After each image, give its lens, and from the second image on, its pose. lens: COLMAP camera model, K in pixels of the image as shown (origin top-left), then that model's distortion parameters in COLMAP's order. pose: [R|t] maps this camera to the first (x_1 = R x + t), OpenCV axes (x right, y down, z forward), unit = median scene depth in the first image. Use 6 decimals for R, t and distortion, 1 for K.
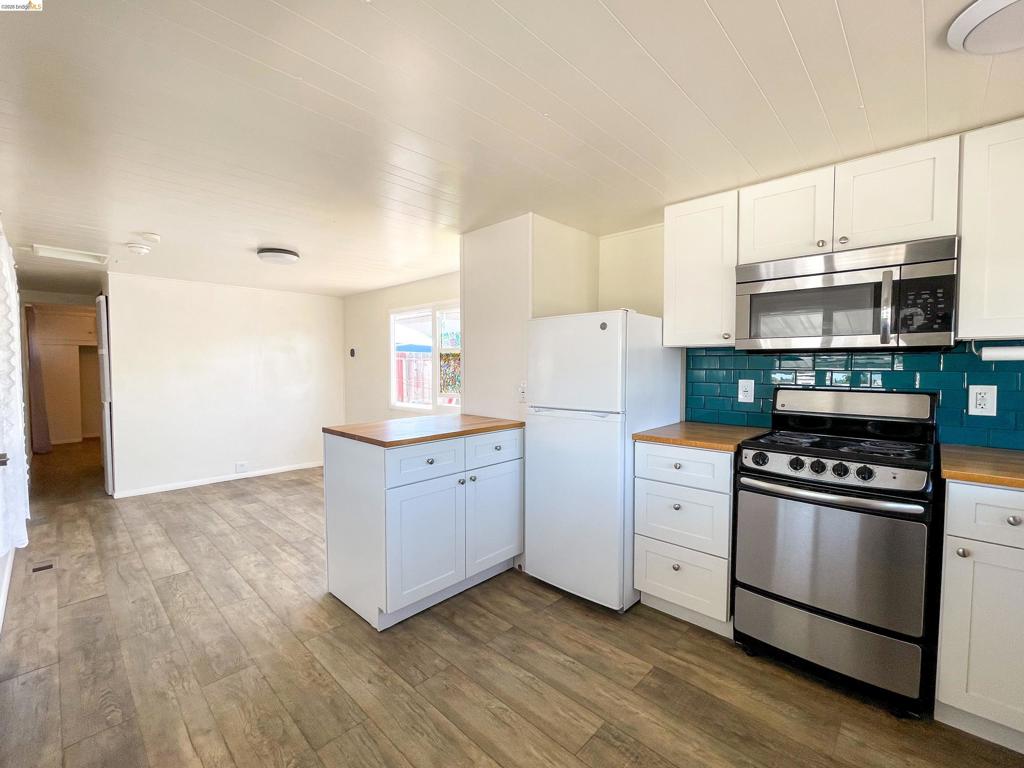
lens RADIAL K [[413.0, 0, 512.4], [0, 413.0, 387.3], [0, 0, 1]] dist [0.000919, 0.000028]
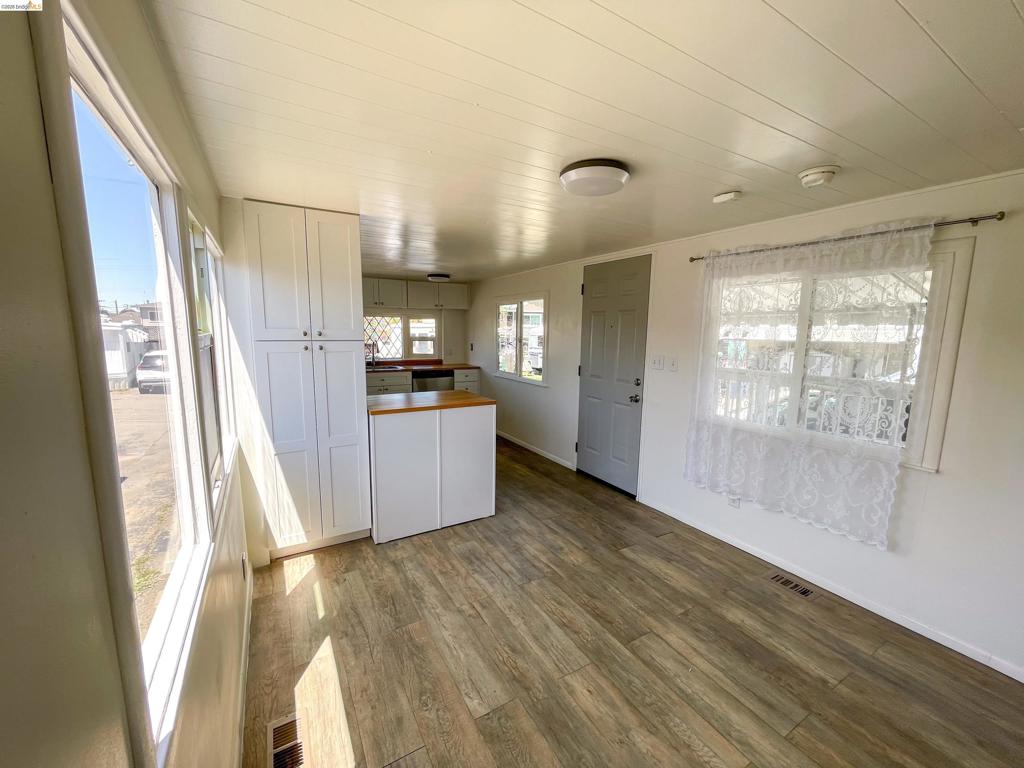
lens RADIAL K [[413.0, 0, 512.4], [0, 413.0, 387.3], [0, 0, 1]] dist [0.000919, 0.000028]
pose [[-0.956097, -0.053558, 0.288116, -0.767269], [0.001417, 0.982301, 0.187303, -0.168272], [-0.293048, 0.179488, -0.939099, 1.920292]]
